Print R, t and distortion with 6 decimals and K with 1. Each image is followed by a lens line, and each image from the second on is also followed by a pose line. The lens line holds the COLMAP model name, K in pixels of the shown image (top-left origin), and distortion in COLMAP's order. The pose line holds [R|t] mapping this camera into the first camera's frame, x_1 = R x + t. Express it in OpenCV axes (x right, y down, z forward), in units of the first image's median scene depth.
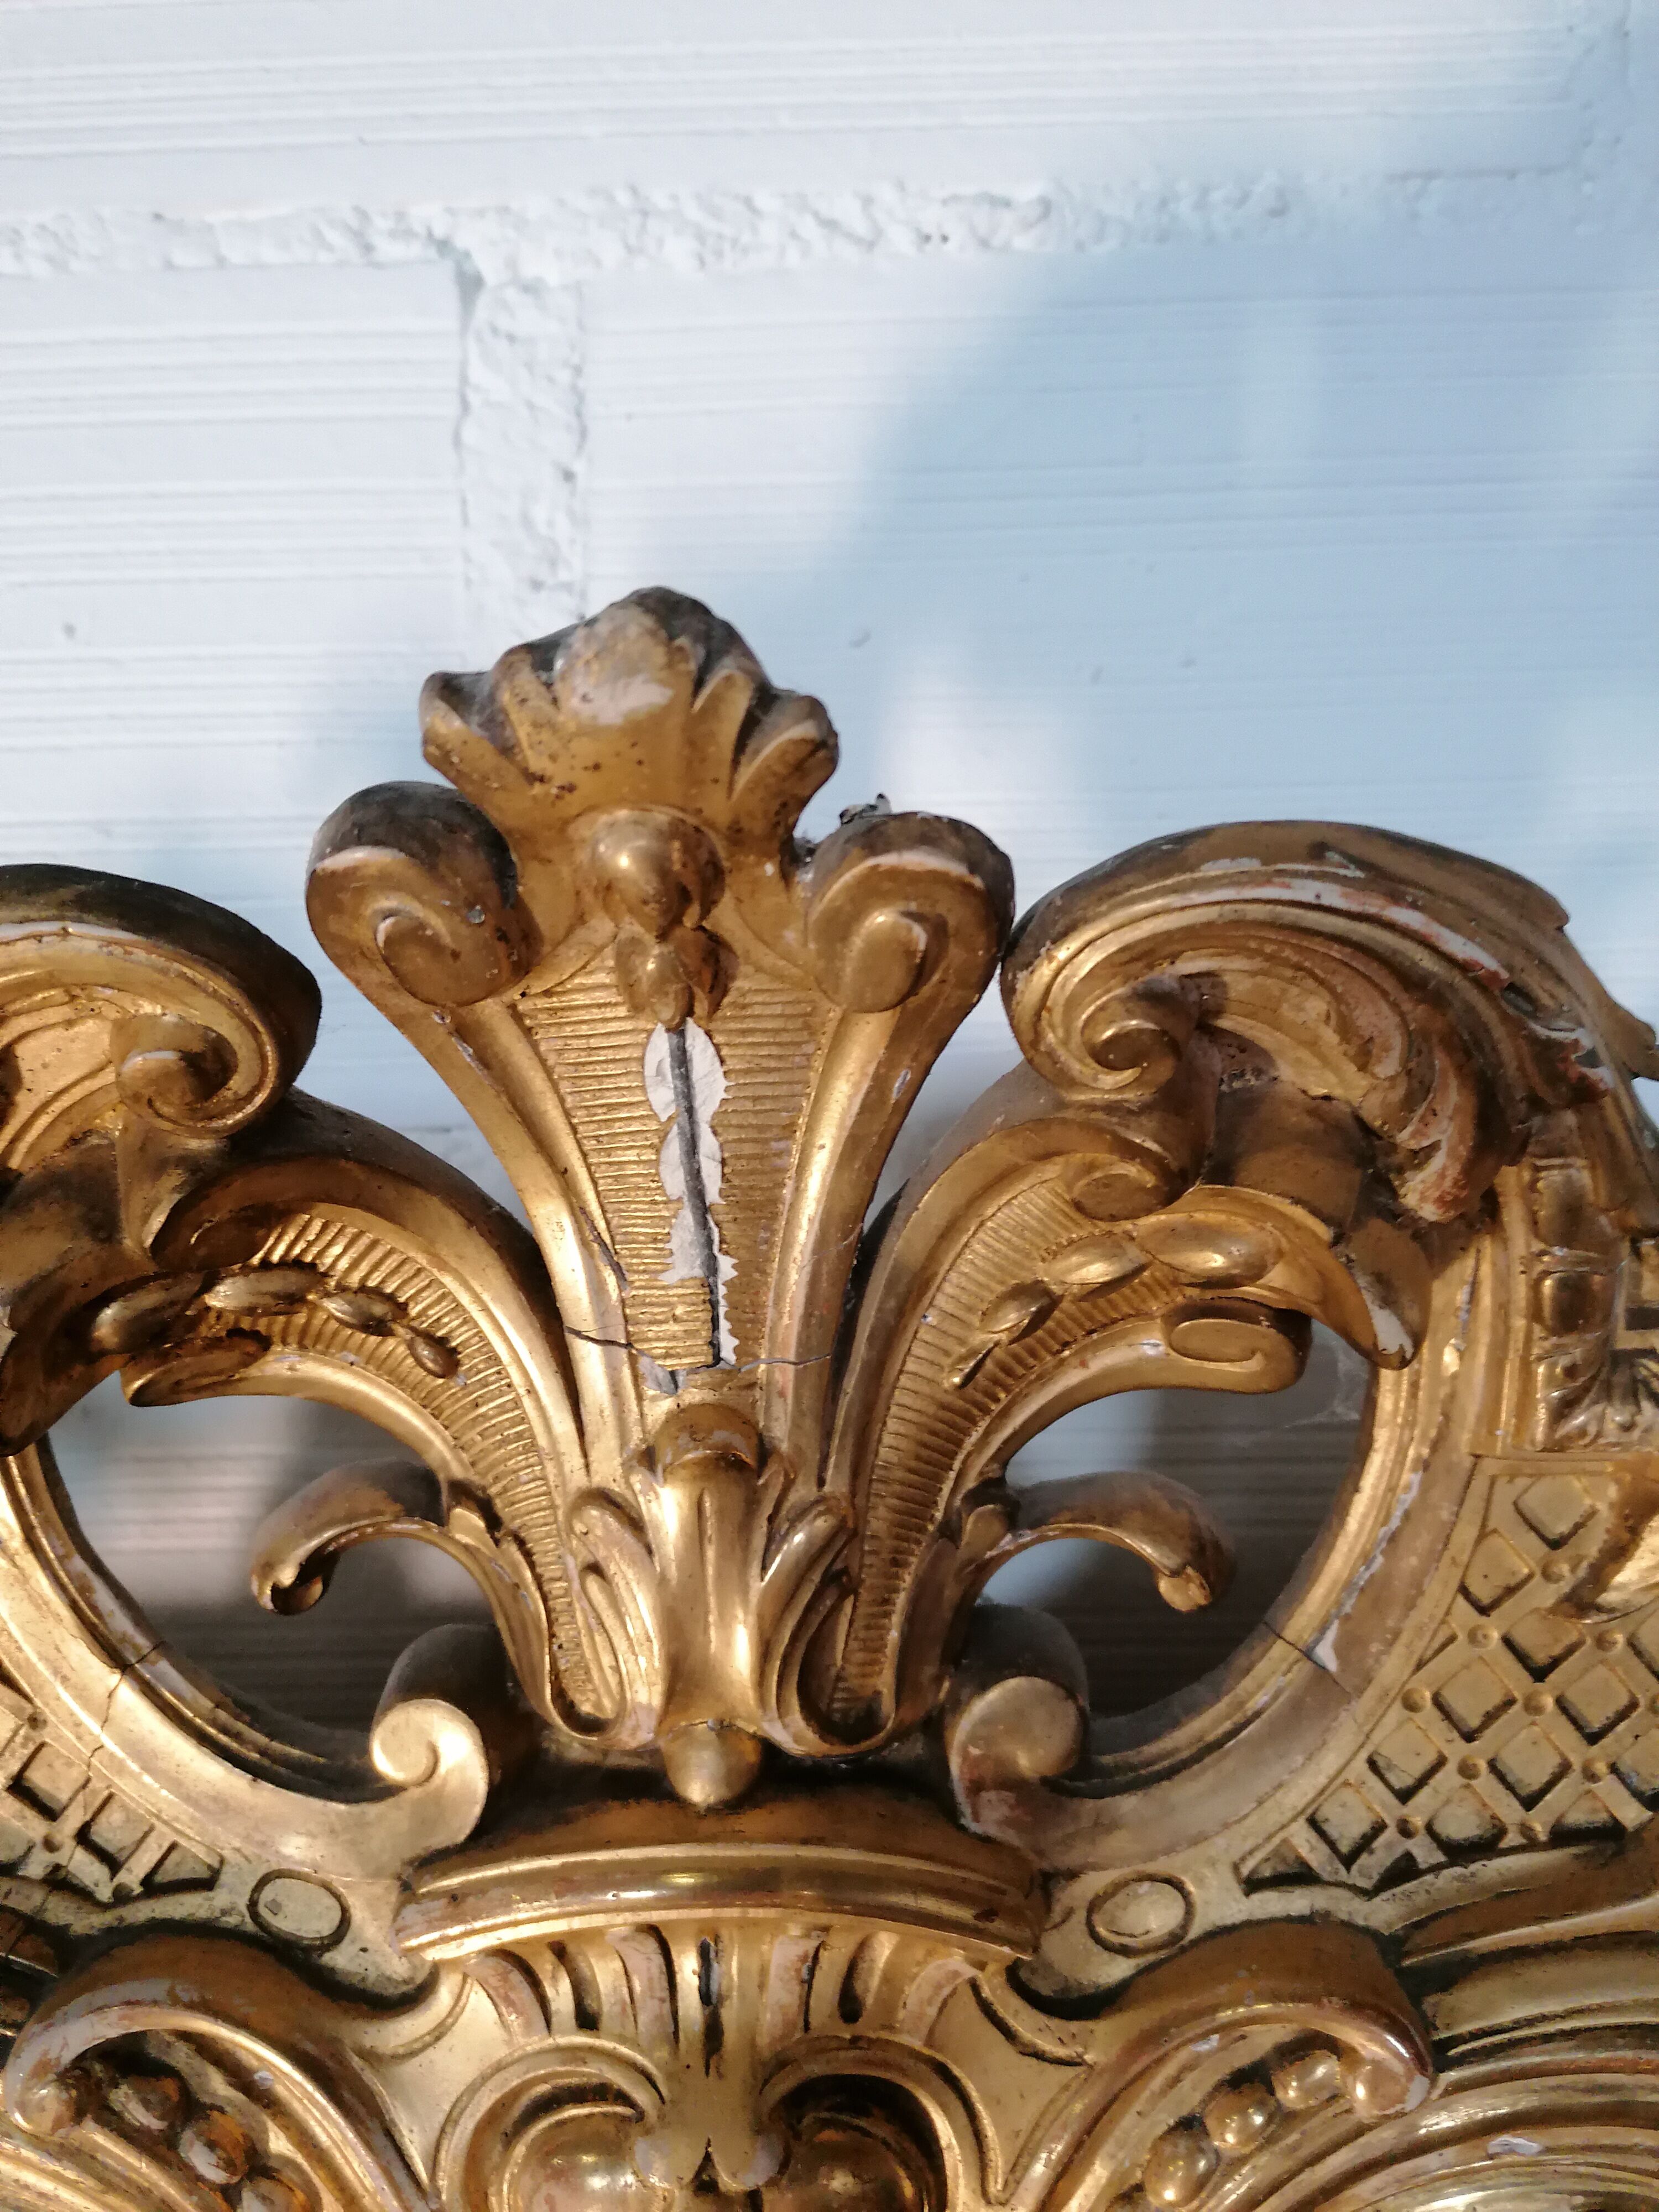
lens RADIAL K [[1672.0, 0, 829.5], [0, 1672.0, 1106.0], [0, 0, 1]] dist [0.126358, -0.187980]
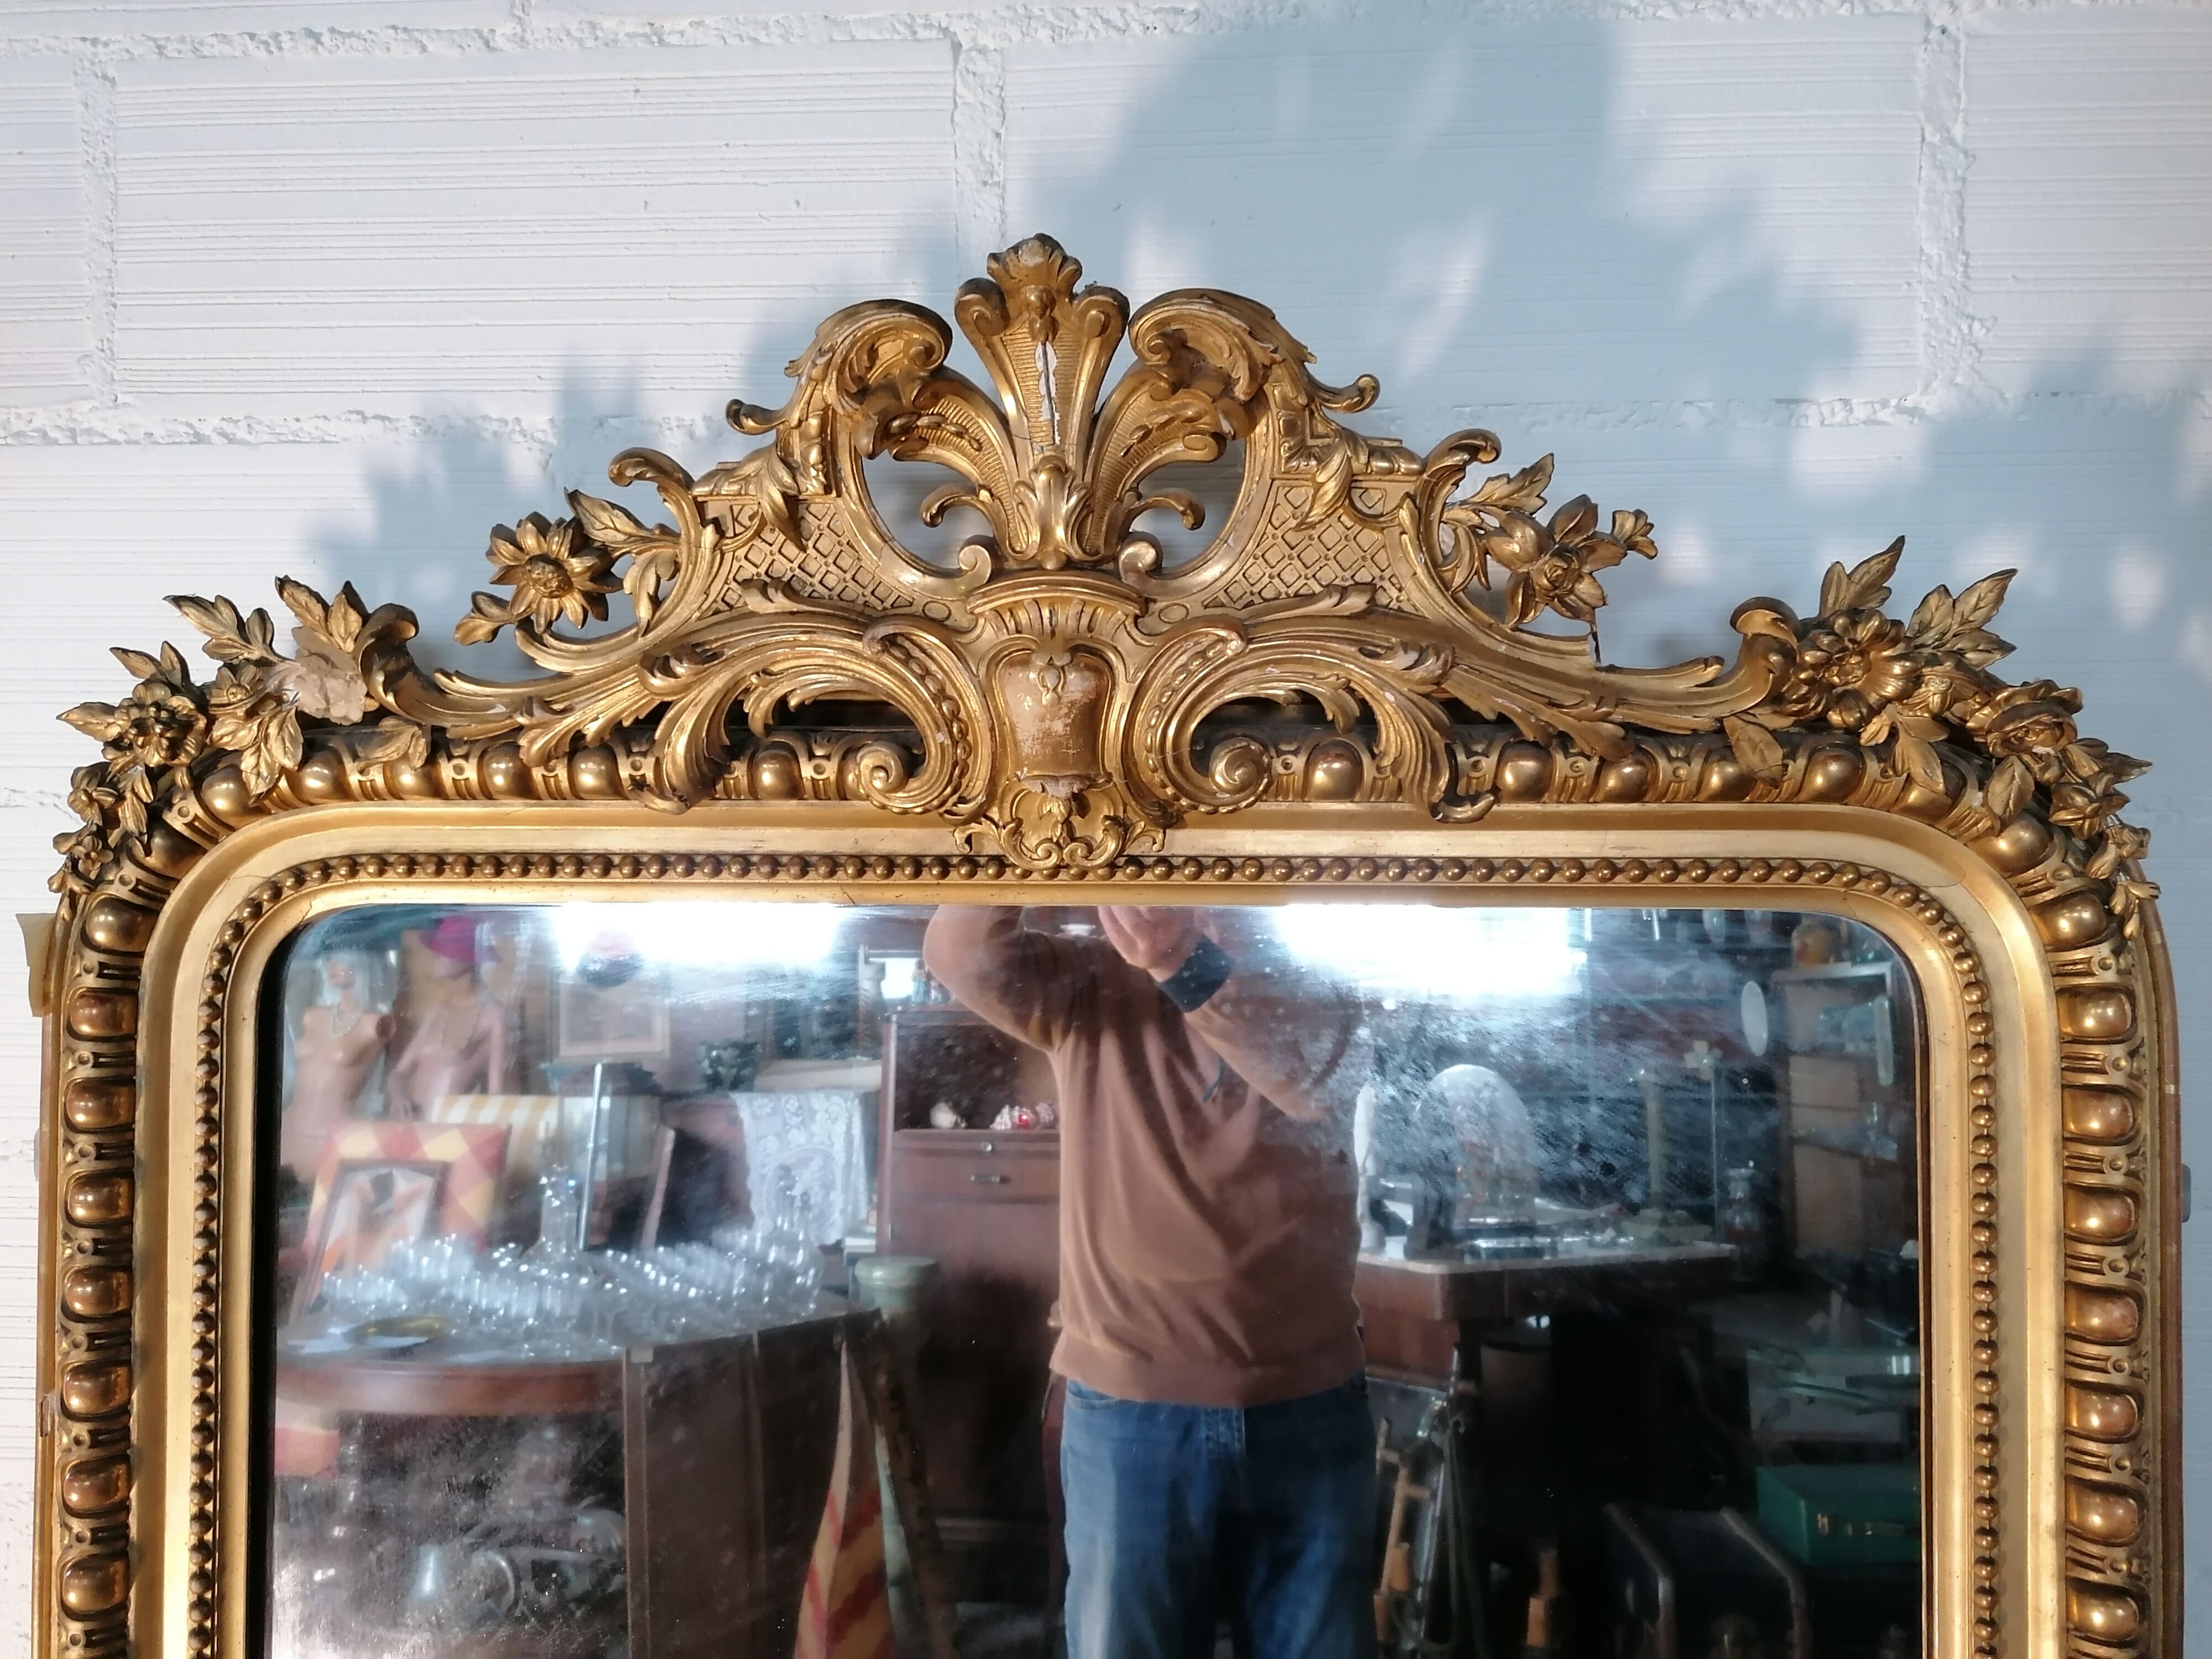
lens RADIAL K [[1672.0, 0, 1106.0], [0, 1672.0, 829.5], [0, 0, 1]] dist [0.126358, -0.187980]
pose [[0.998926, 0.017192, -0.043034, 0.208370], [-0.010474, 0.988367, 0.151729, 0.409551], [0.045142, -0.151116, 0.987485, -2.627204]]
